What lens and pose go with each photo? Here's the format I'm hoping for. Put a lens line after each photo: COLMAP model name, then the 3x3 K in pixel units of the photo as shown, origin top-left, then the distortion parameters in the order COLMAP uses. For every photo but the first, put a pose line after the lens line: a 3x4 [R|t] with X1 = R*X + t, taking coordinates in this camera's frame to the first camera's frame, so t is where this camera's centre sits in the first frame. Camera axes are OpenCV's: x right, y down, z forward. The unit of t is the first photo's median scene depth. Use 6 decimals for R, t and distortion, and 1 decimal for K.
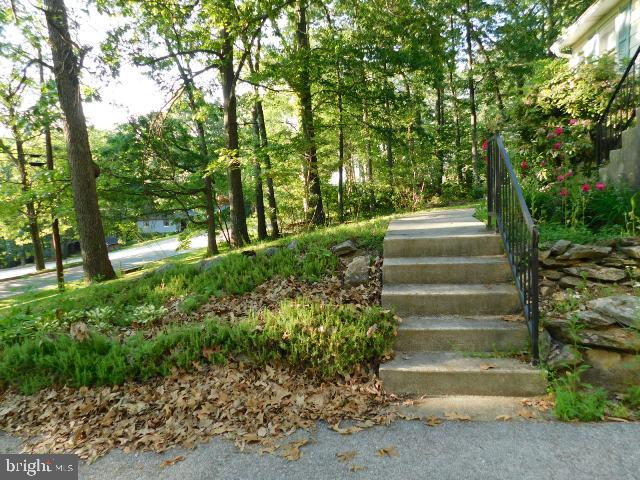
lens RADIAL K [[420.7, 0, 320.0], [0, 420.7, 240.0], [0, 0, 1]] dist [-0.075659, 0.059986]
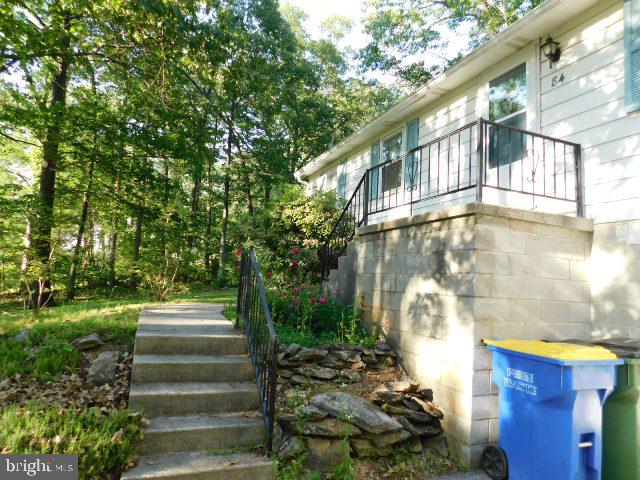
lens RADIAL K [[420.7, 0, 320.0], [0, 420.7, 240.0], [0, 0, 1]] dist [-0.075659, 0.059986]
pose [[0.824188, 0.159827, 0.543295, -0.060921], [-0.048900, 0.975851, -0.212894, -0.035741], [-0.564201, 0.148898, 0.812100, -0.078150]]
